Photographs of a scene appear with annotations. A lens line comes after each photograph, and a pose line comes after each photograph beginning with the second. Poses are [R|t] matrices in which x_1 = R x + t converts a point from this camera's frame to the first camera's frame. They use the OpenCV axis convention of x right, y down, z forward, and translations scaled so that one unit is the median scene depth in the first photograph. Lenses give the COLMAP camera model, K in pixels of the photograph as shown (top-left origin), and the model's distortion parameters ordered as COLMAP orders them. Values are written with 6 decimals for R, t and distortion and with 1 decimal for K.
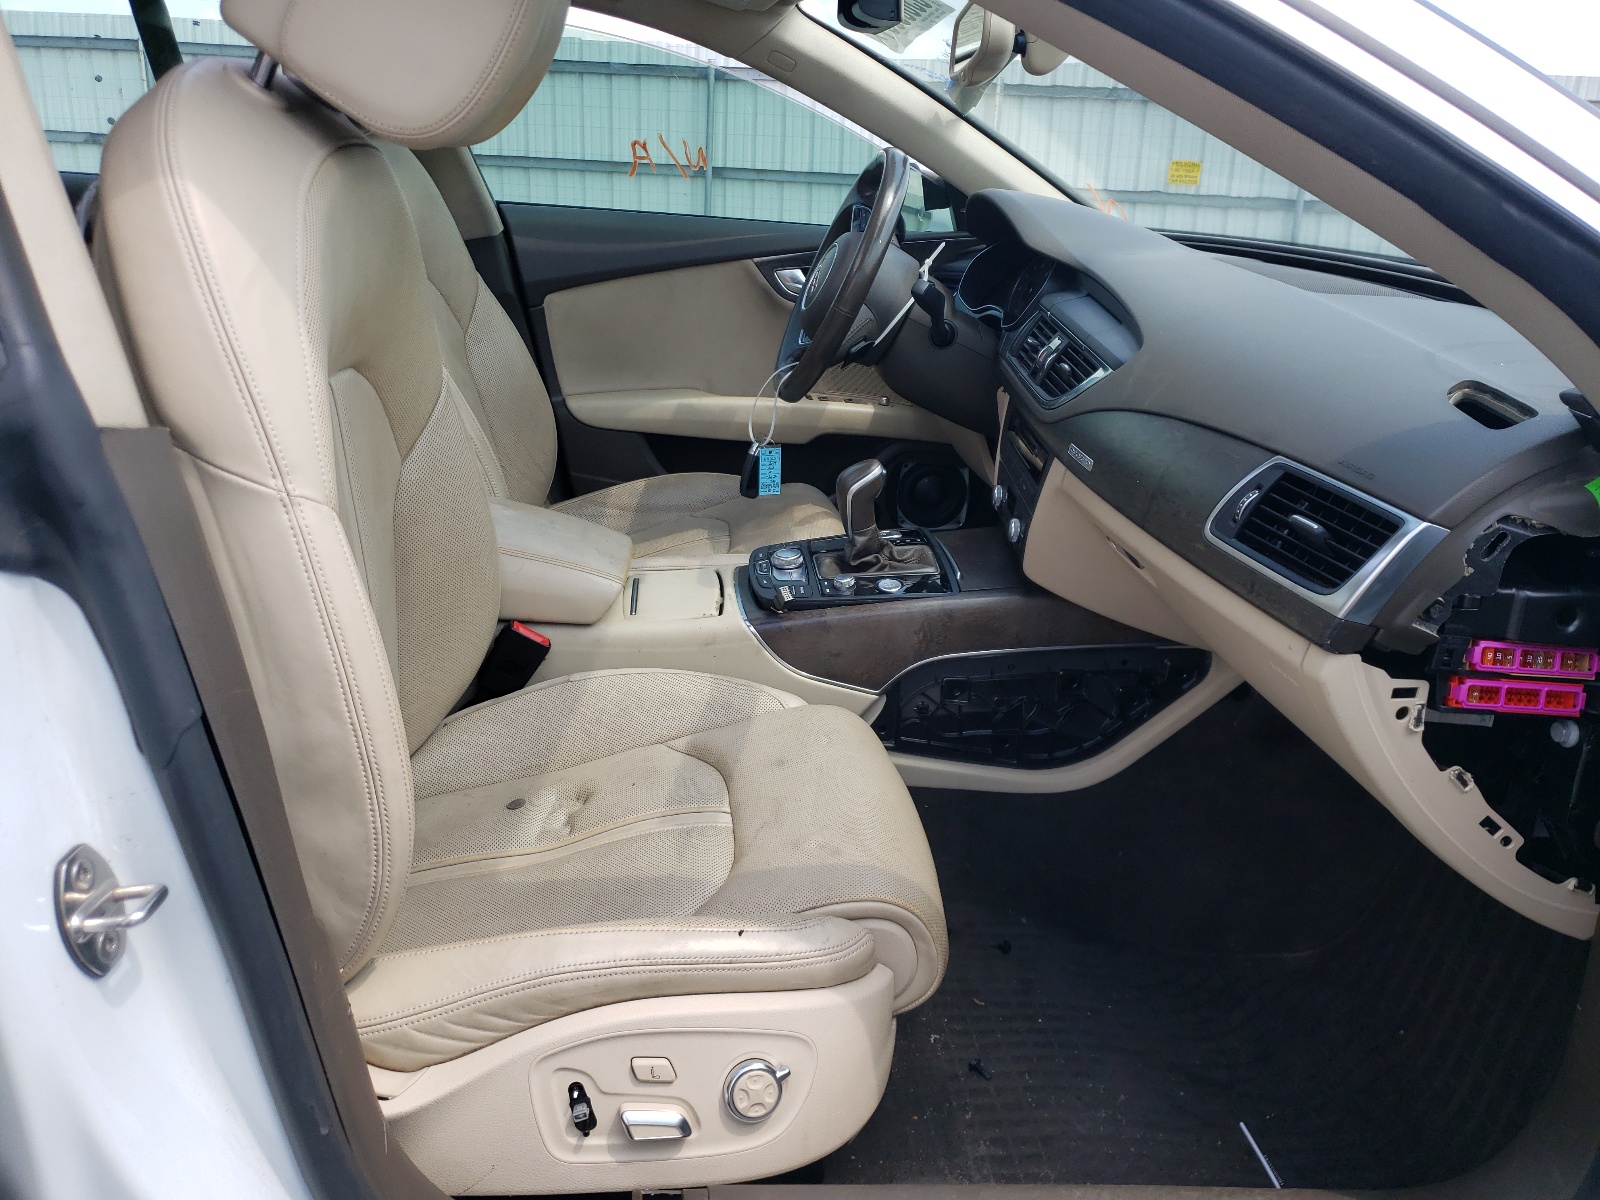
lens RADIAL K [[1201.6, 0, 795.7], [0, 1201.6, 596.9], [0, 0, 1]] dist [-0.005324, 0.007760]
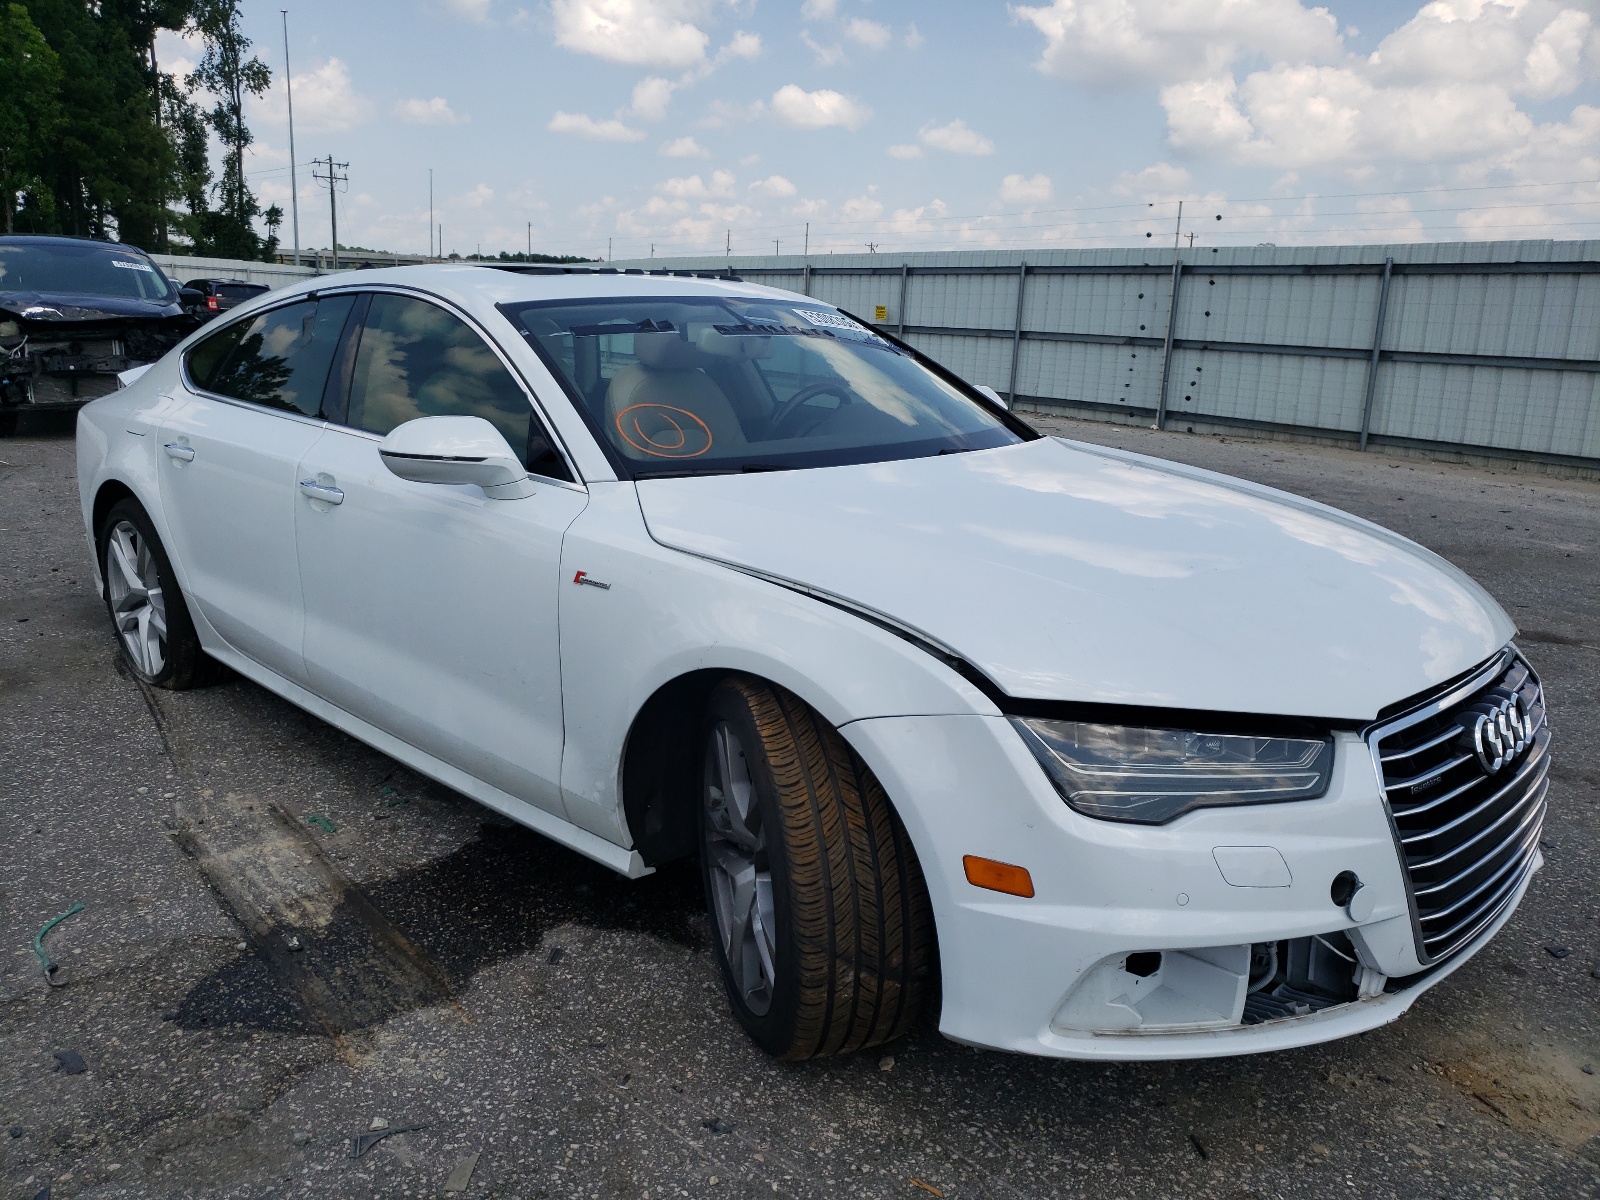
lens RADIAL K [[1201.6, 0, 798.7], [0, 1201.6, 601.6], [0, 0, 1]] dist [-0.005324, 0.007760]
pose [[0.630814, 0.158549, -0.759563, 0.222244], [-0.276576, 0.960549, -0.029193, 0.020779], [0.724968, 0.228492, 0.649779, -0.024095]]
